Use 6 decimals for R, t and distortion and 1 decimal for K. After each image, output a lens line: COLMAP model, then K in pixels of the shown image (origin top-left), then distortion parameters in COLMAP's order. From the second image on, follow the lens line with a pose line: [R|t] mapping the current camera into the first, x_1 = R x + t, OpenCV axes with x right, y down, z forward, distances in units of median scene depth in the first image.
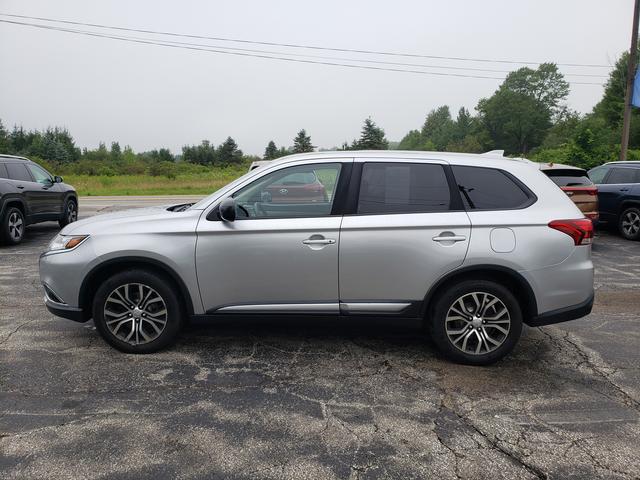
lens RADIAL K [[530.7, 0, 320.0], [0, 530.7, 240.0], [0, 0, 1]] dist [0.098940, -0.003543]
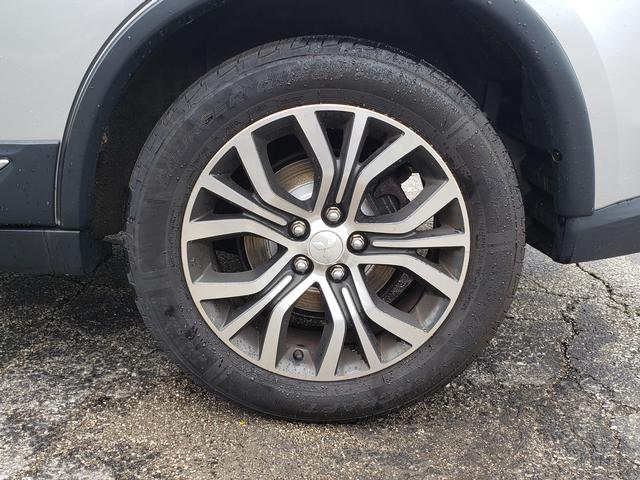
lens RADIAL K [[530.7, 0, 320.0], [0, 530.7, 240.0], [0, 0, 1]] dist [0.098940, -0.003543]
pose [[0.999883, 0.003557, -0.014885, 0.293421], [-0.001763, 0.992910, 0.118859, 0.124349], [0.015202, -0.118819, 0.992800, 0.774680]]
